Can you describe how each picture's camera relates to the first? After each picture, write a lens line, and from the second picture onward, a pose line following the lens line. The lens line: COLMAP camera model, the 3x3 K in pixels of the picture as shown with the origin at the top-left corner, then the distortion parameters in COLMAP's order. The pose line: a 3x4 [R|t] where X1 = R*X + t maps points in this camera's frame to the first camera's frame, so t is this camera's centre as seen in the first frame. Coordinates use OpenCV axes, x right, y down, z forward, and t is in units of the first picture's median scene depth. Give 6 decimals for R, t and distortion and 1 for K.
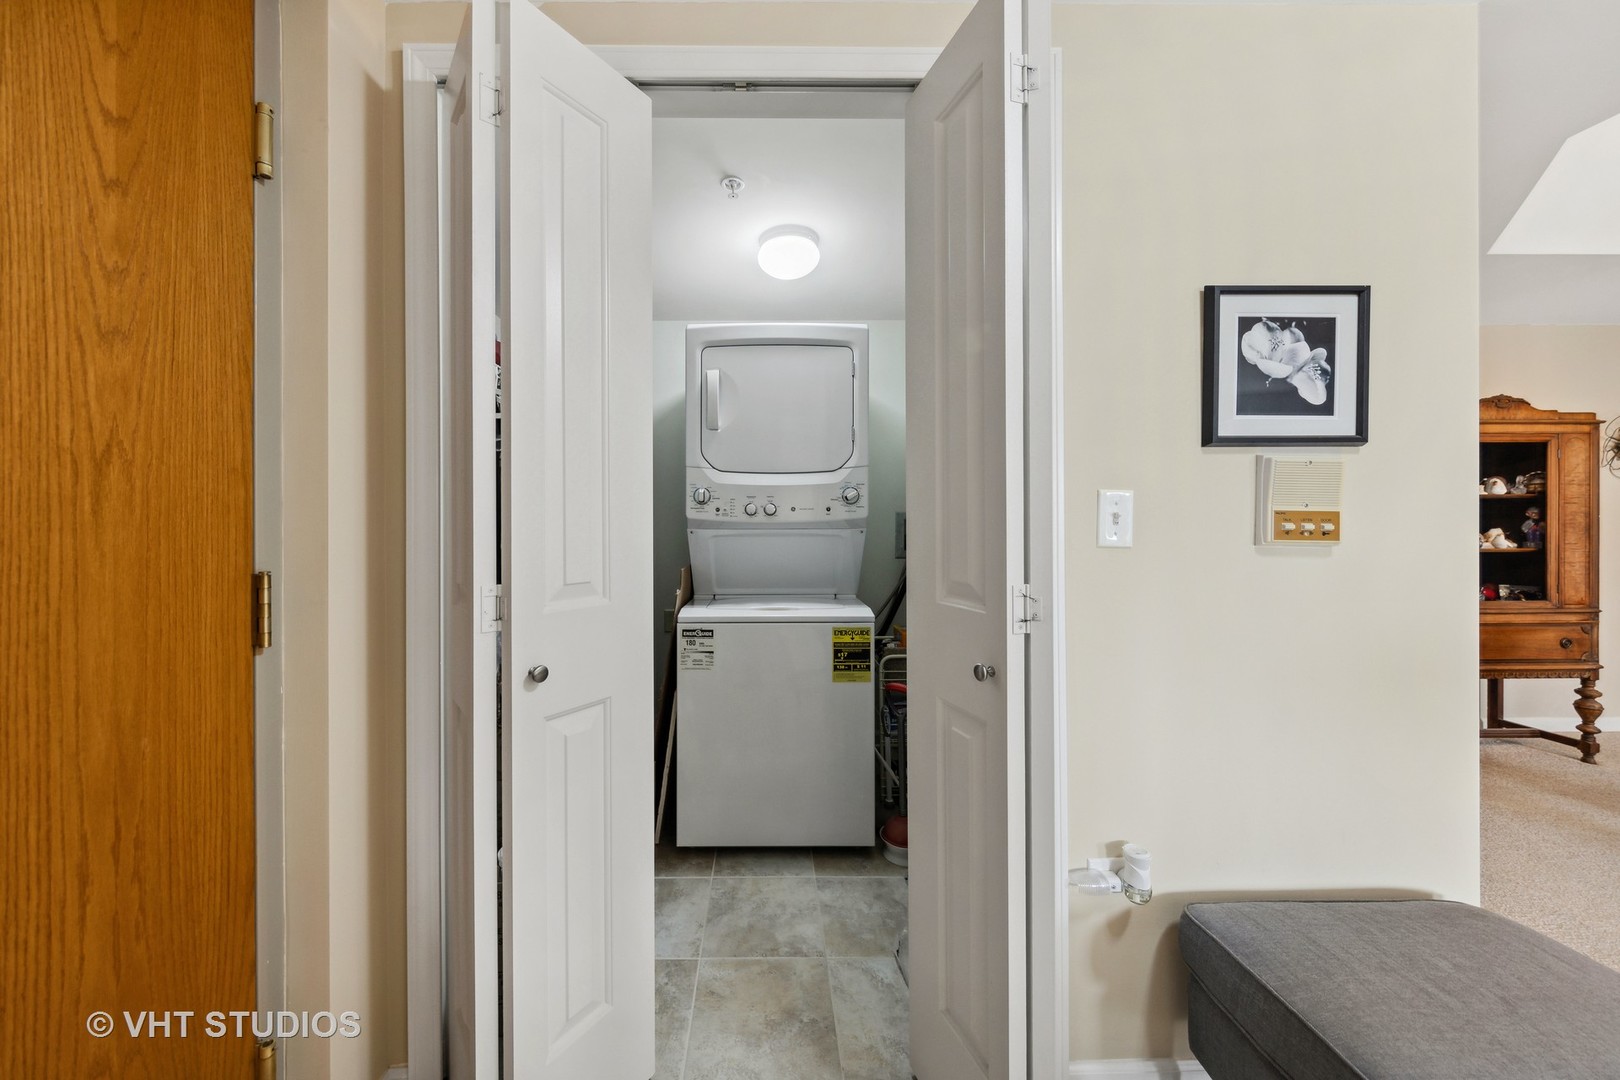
lens RADIAL K [[512.7, 0, 710.4], [0, 512.7, 525.0], [0, 0, 1]] dist [-0.000421, -0.000079]
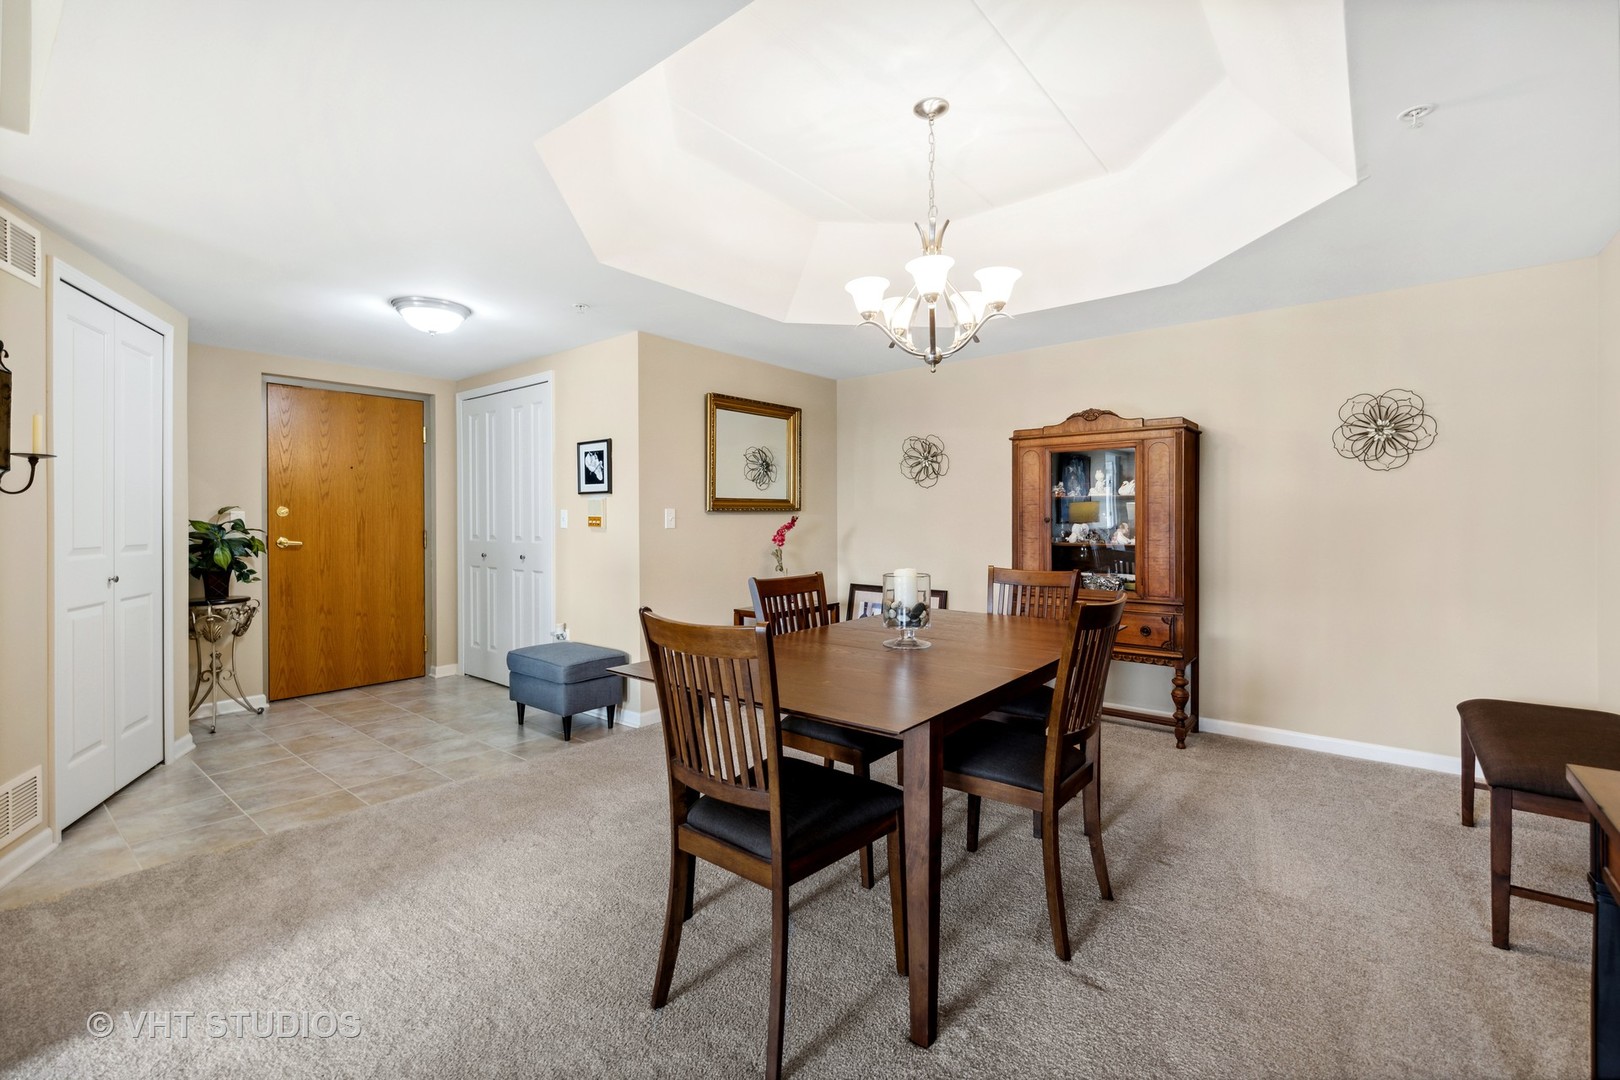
lens RADIAL K [[705.4, 0, 853.5], [0, 705.4, 523.1], [0, 0, 1]] dist [-0.000601, -0.000017]
pose [[0.792072, 0.006068, -0.610397, 4.772615], [-0.001675, 0.999968, 0.007767, -0.025317], [0.610425, -0.005130, 0.792057, -1.296534]]
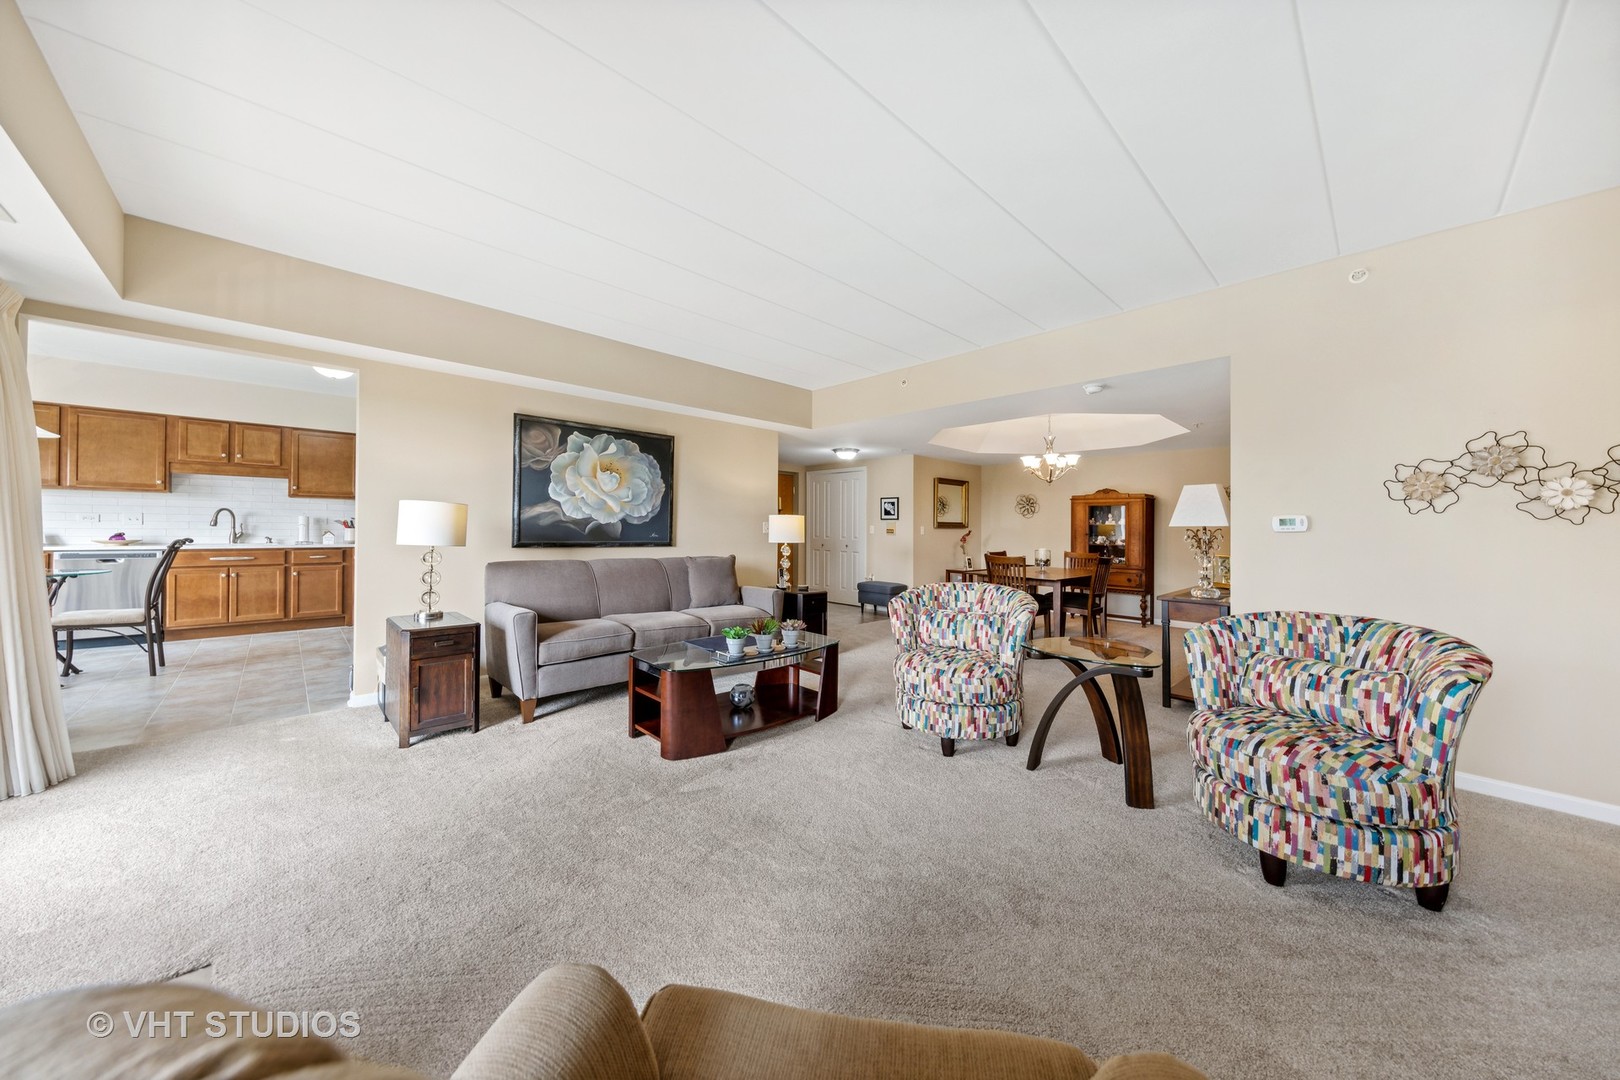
lens RADIAL K [[552.8, 0, 839.3], [0, 552.8, 527.7], [0, 0, 1]] dist [0.001104, 0.000081]
pose [[0.697237, 0.014478, -0.716695, 6.135931], [-0.018834, 0.999821, 0.001875, -0.048270], [0.716594, 0.012191, 0.697384, -4.837263]]
